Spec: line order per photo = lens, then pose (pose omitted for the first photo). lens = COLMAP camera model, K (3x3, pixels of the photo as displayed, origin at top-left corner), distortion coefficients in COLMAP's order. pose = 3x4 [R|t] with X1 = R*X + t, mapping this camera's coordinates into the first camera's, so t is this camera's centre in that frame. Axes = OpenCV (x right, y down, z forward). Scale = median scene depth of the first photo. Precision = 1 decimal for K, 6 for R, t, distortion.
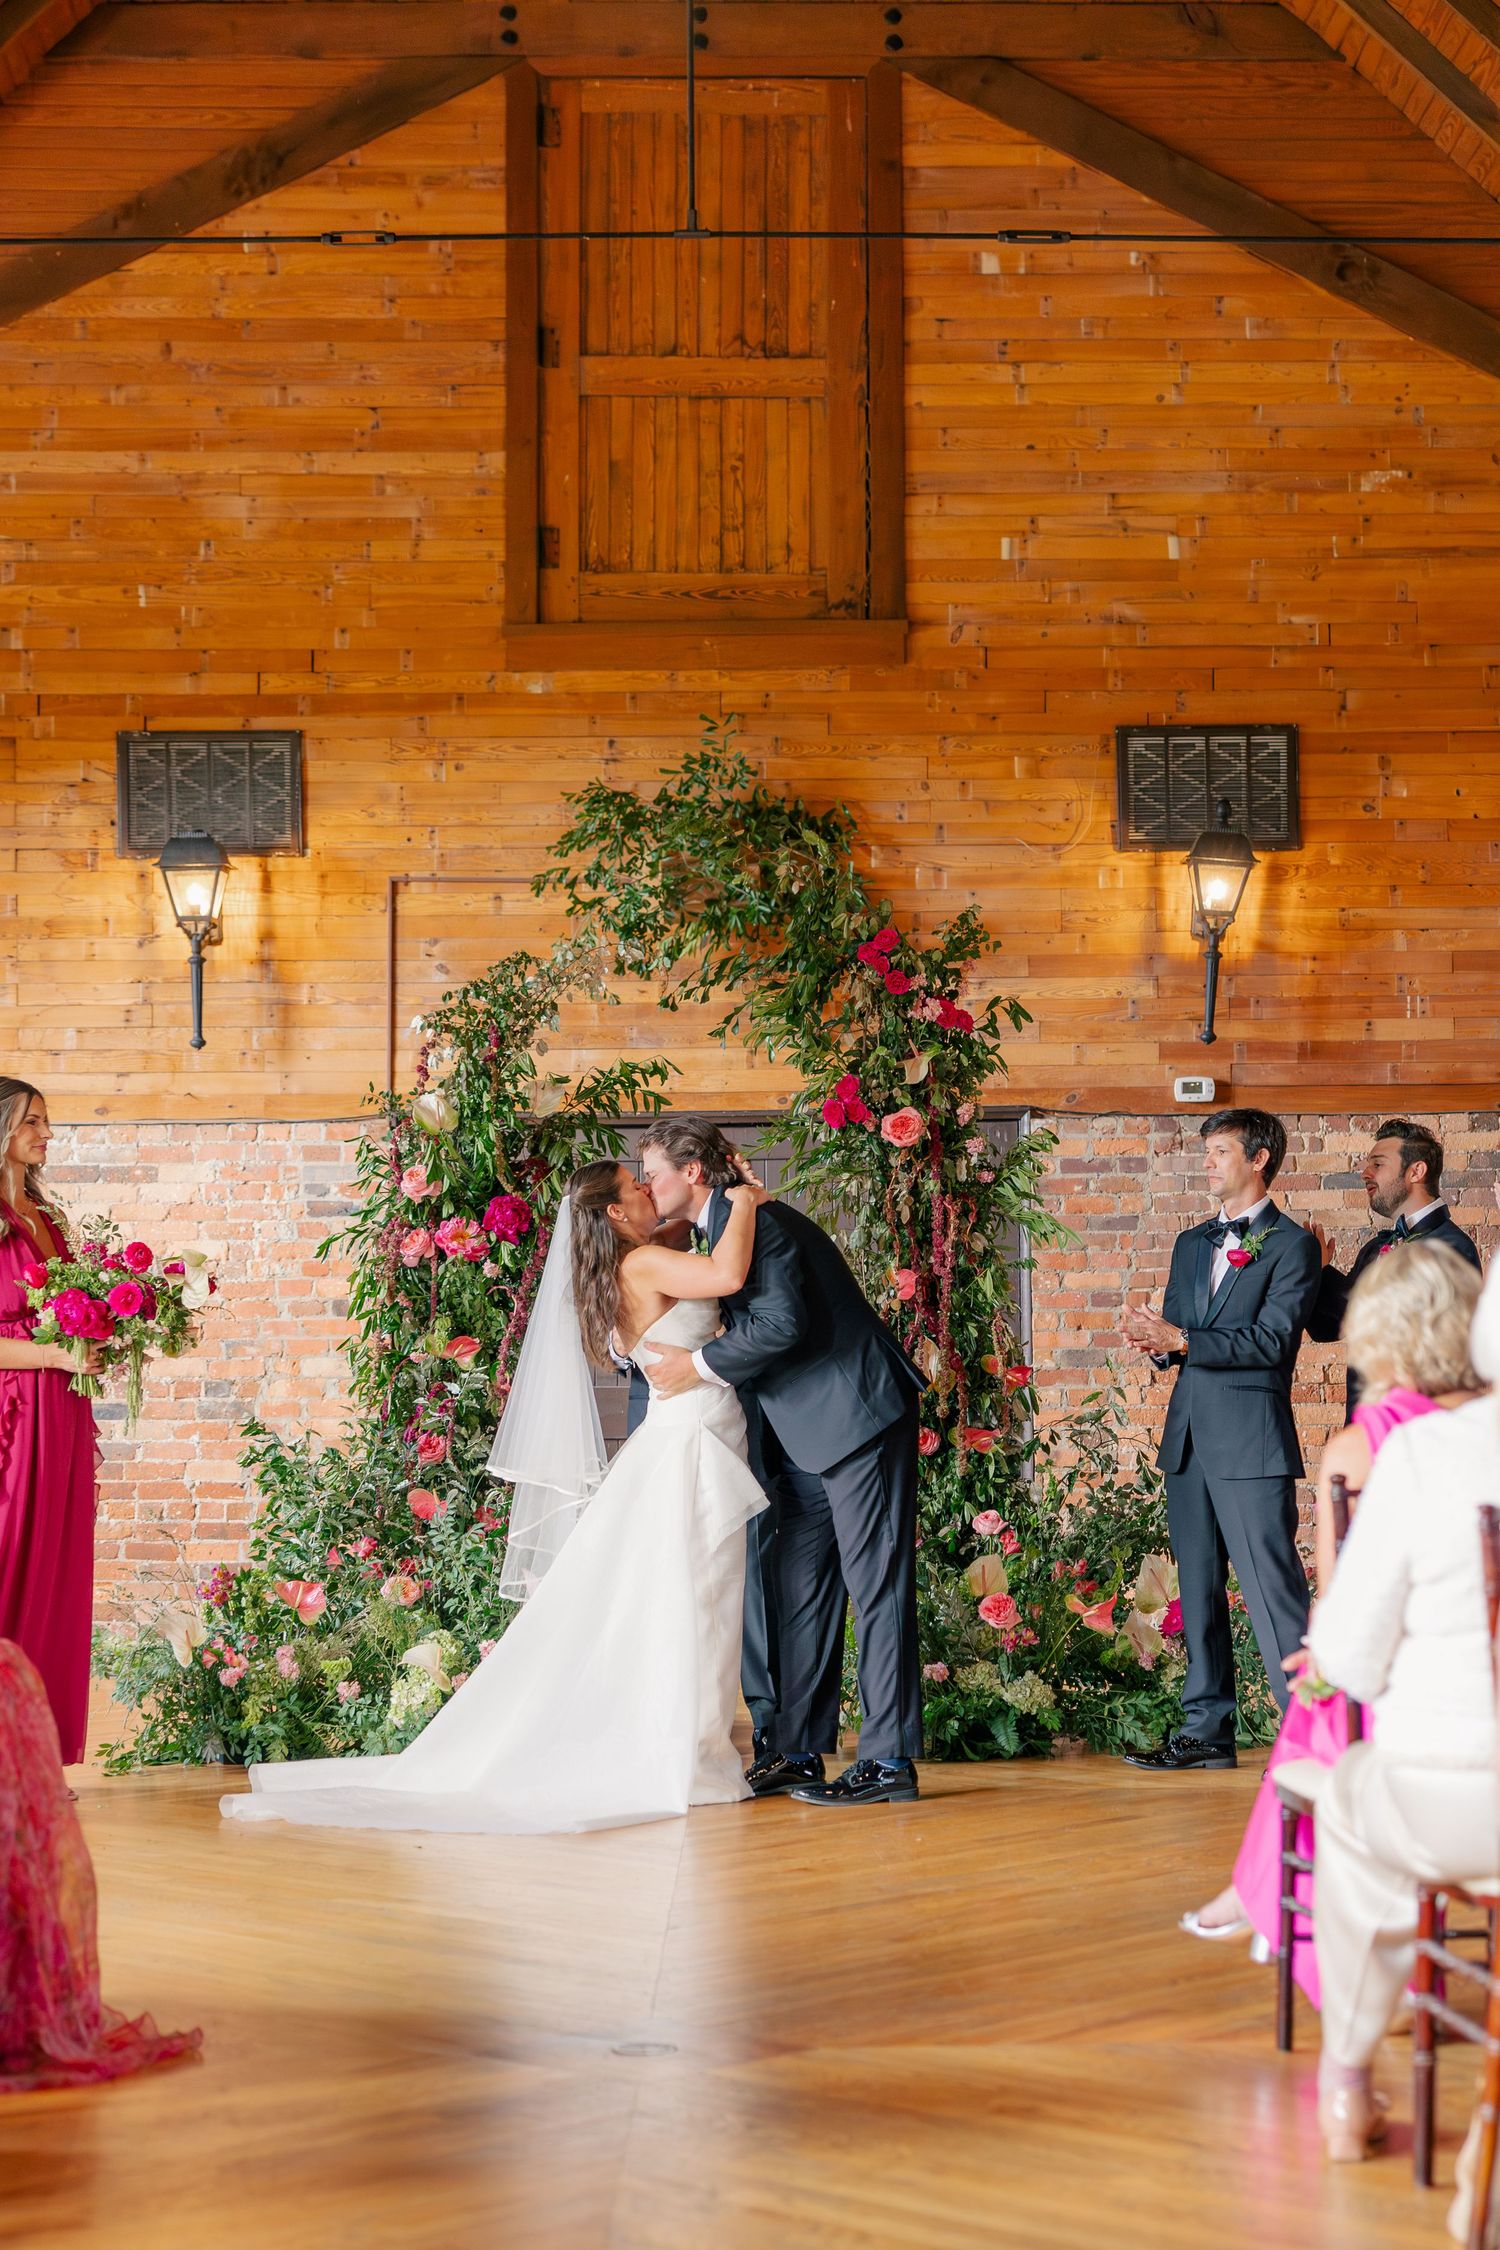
lens RADIAL K [[3685.1, 0, 836.5], [0, 3685.1, 1129.4], [0, 0, 1]] dist [0.036834, -0.003925]
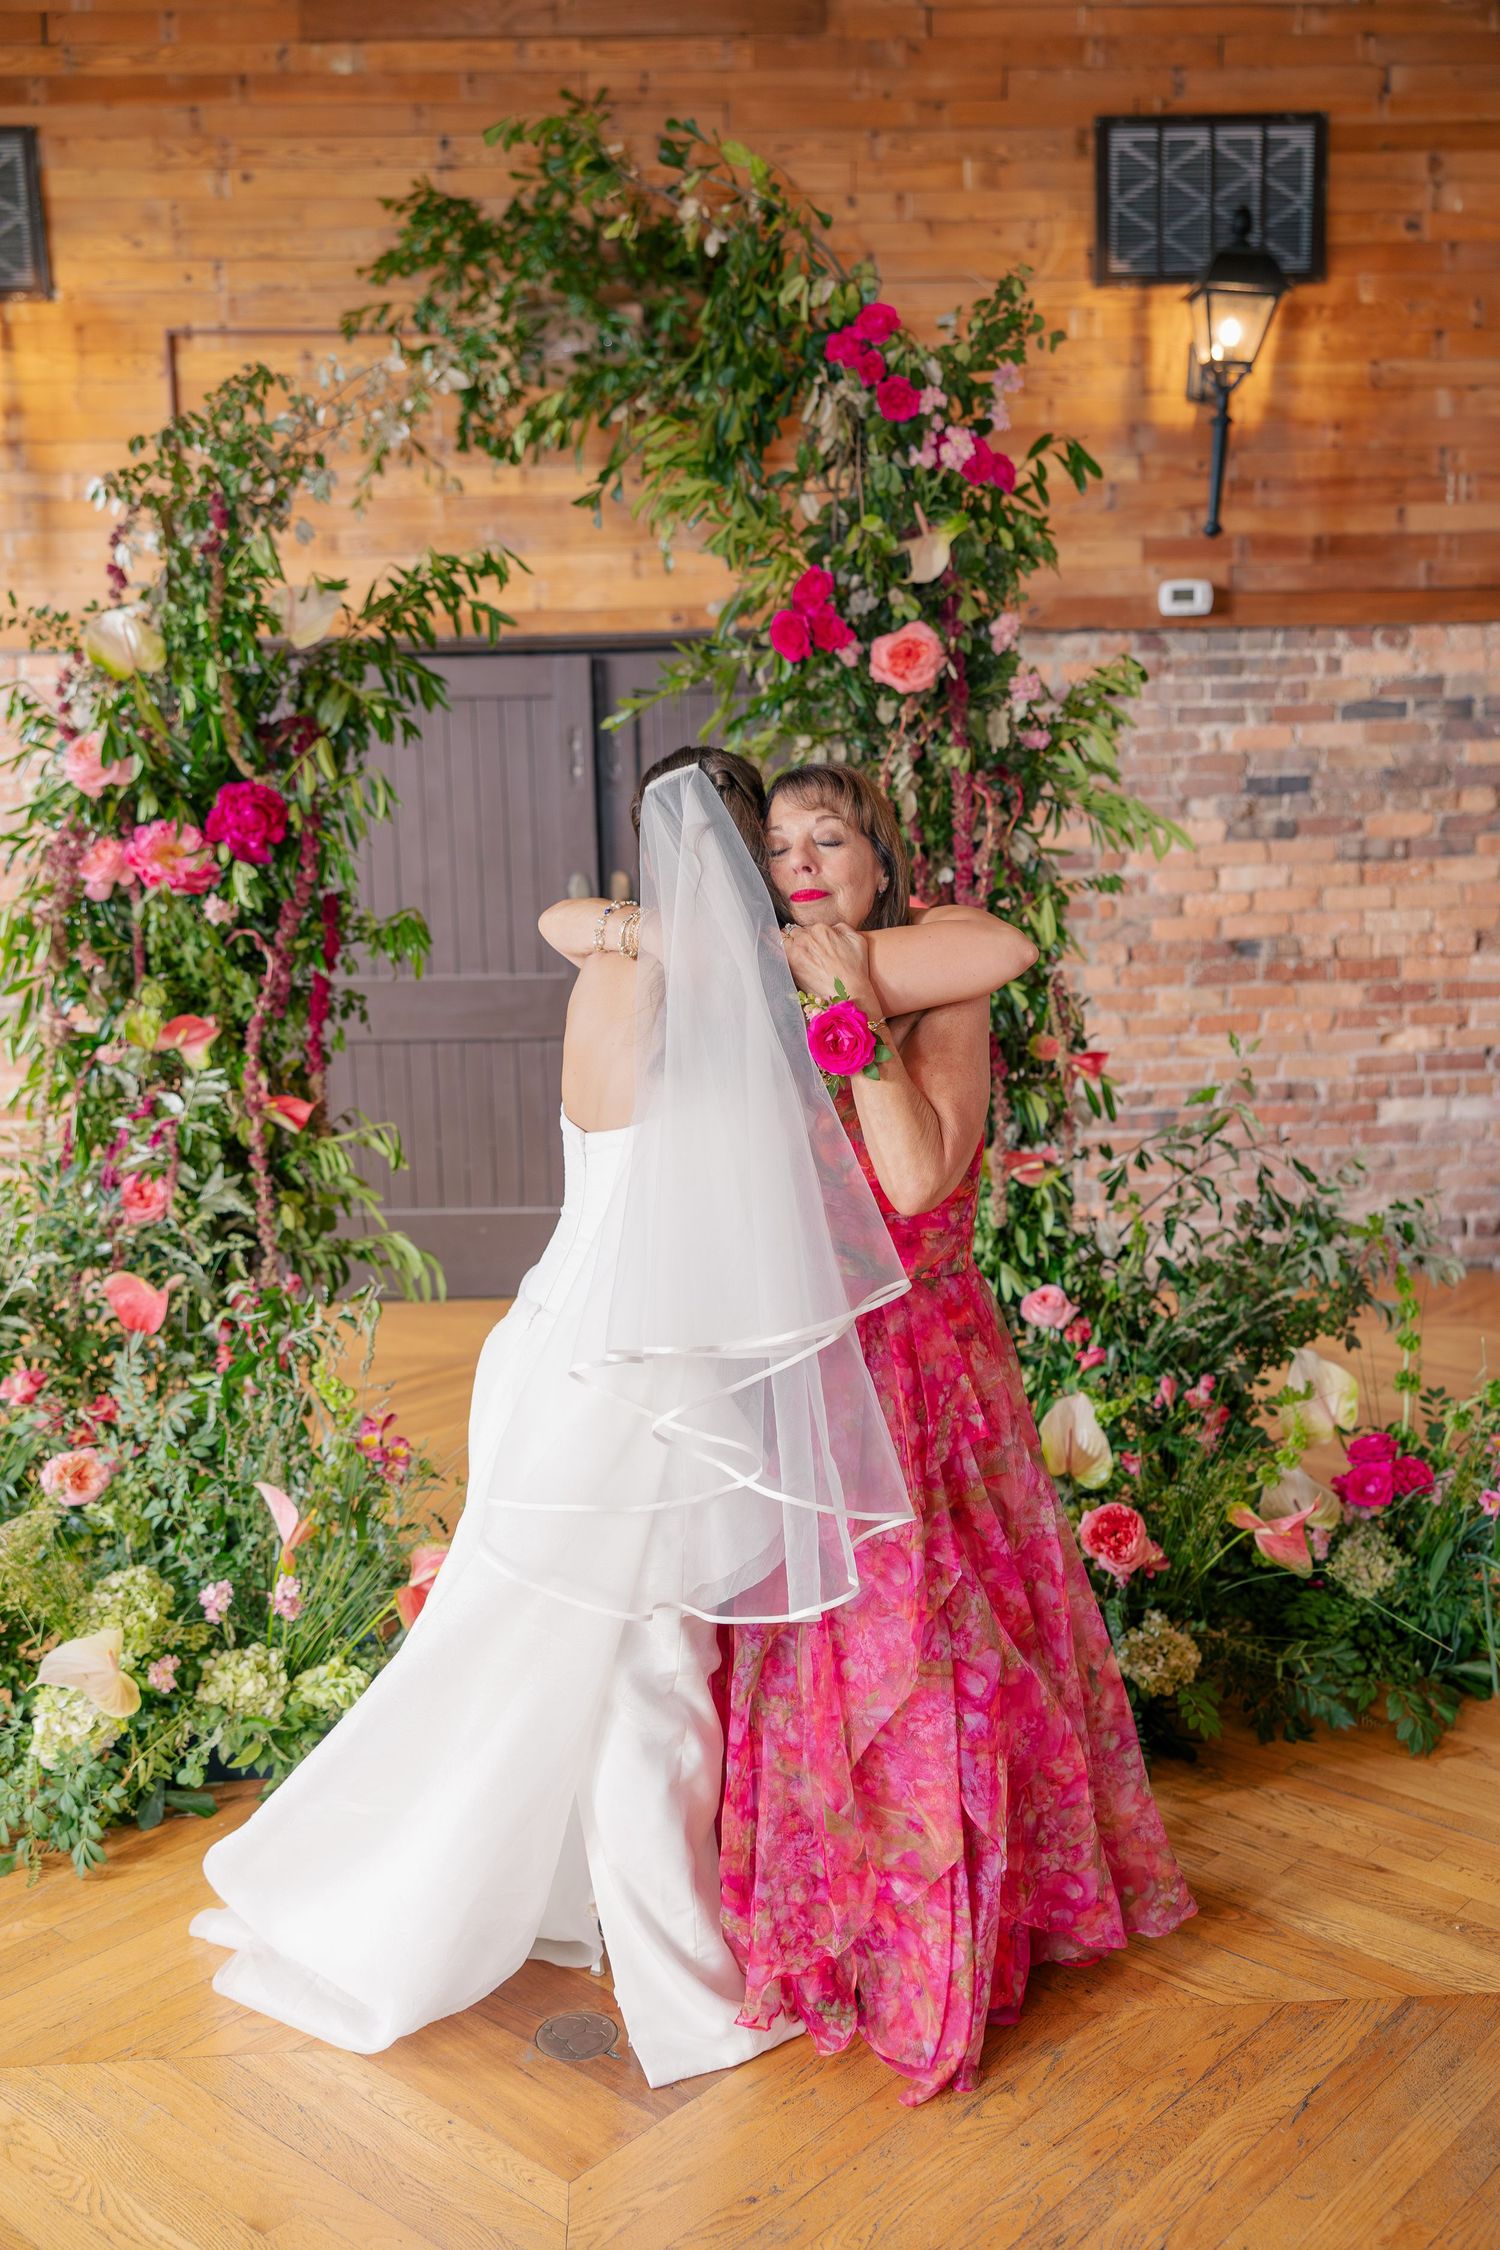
lens RADIAL K [[2095.3, 0, 750.3], [0, 2095.3, 1127.5], [0, 0, 1]] dist [0.013206, 0.000028]
pose [[0.999302, -0.020313, 0.031362, -0.015185], [0.012704, 0.974024, 0.226088, -0.002871], [-0.035140, -0.225531, 0.973602, 0.525647]]
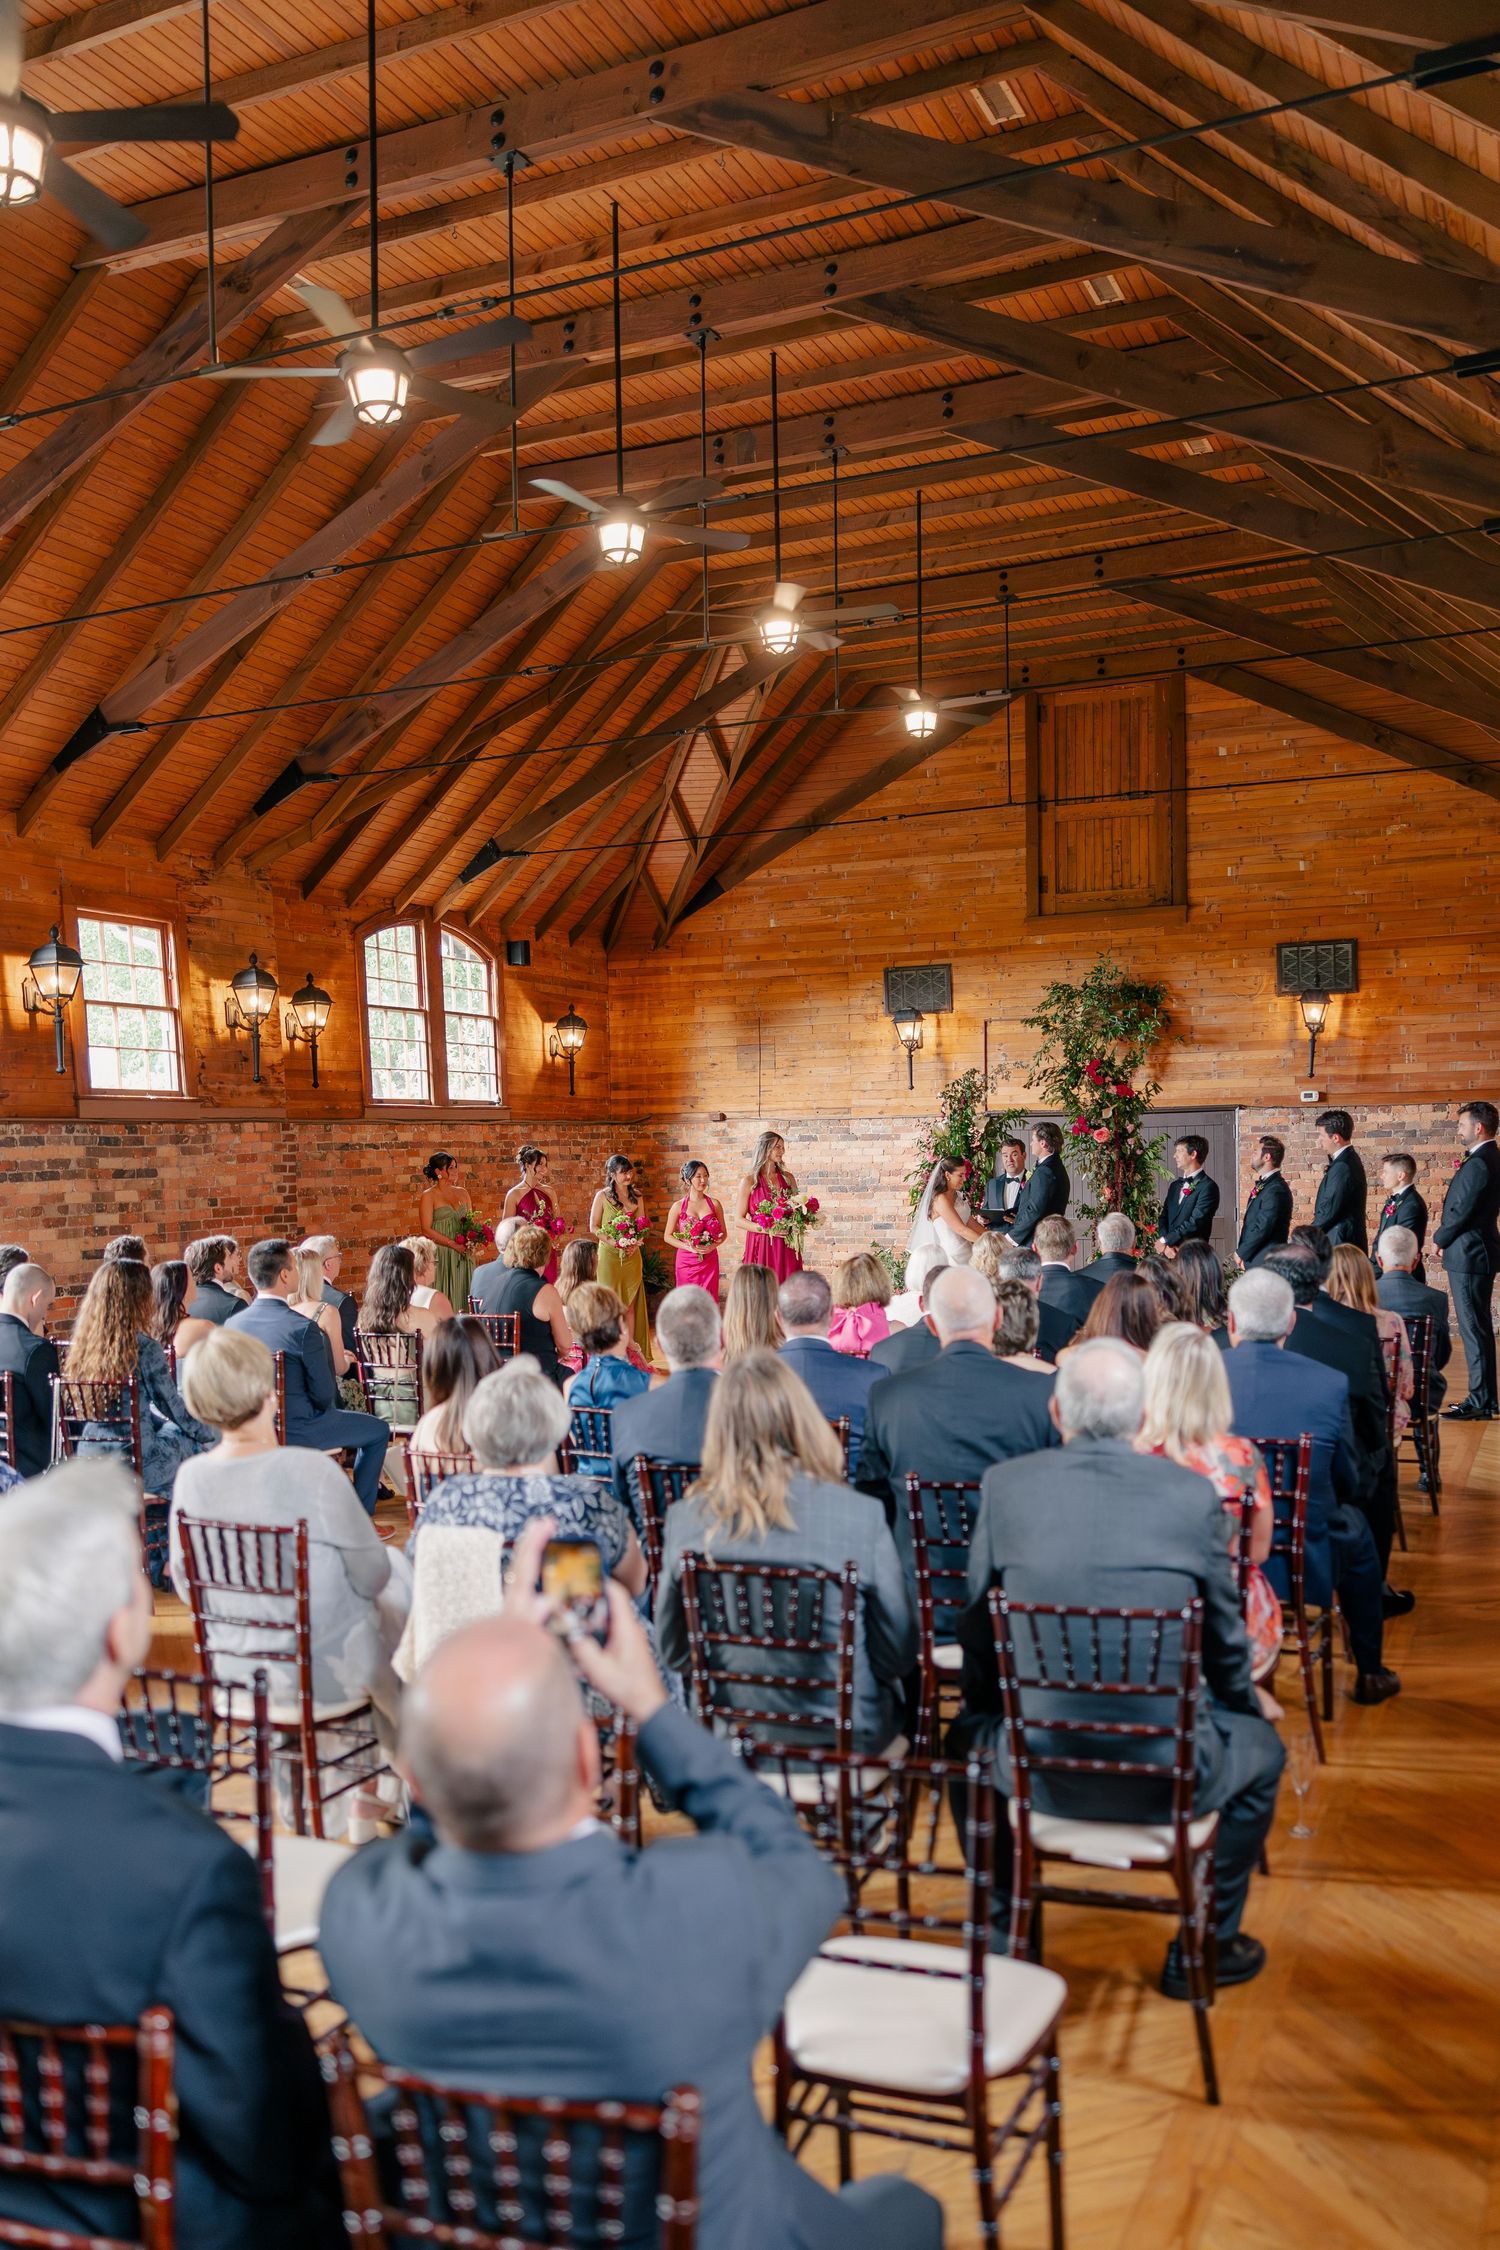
lens RADIAL K [[1861.4, 0, 704.7], [0, 1861.4, 1169.2], [0, 0, 1]] dist [0.006836, 0.002405]
pose [[0.894217, -0.003386, -0.447620, 0.285028], [0.039732, 0.996625, 0.071835, -0.065554], [0.445866, -0.082021, 0.891334, -0.251065]]
